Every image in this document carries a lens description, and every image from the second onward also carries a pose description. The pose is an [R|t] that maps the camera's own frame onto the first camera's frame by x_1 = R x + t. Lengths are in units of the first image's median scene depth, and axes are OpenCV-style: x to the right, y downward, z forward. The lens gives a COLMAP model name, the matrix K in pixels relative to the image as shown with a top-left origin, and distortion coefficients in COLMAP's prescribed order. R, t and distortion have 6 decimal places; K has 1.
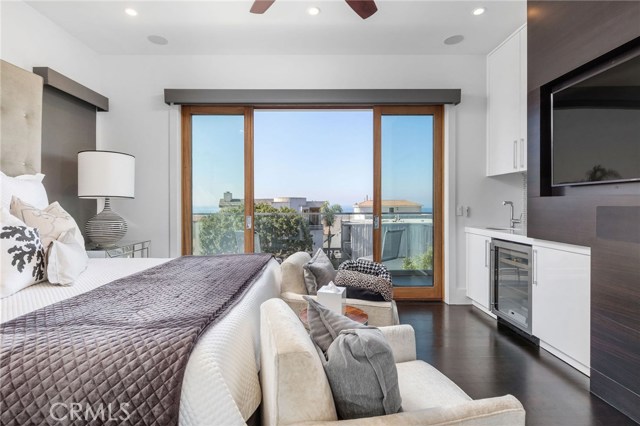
lens RADIAL K [[311.0, 0, 309.0], [0, 311.0, 212.0], [0, 0, 1]] dist [-0.025673, -0.000240]
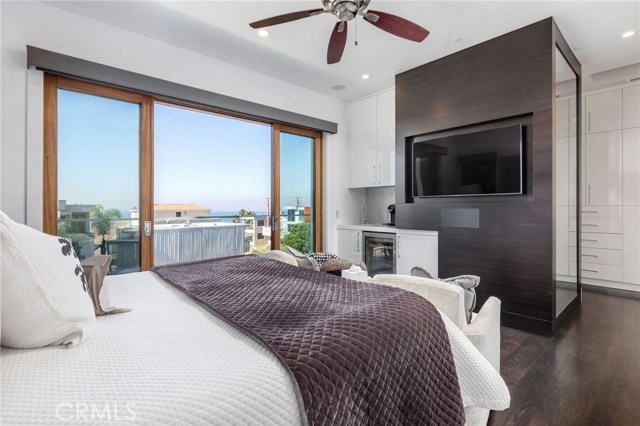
lens RADIAL K [[311.2, 0, 320.0], [0, 311.2, 213.0], [0, 0, 1]] dist [0.002786, 0.000259]
pose [[0.754702, -0.007585, 0.656024, -0.282490], [0.014413, 0.999884, -0.005021, 0.001366], [-0.655910, 0.013245, 0.754723, 0.010649]]
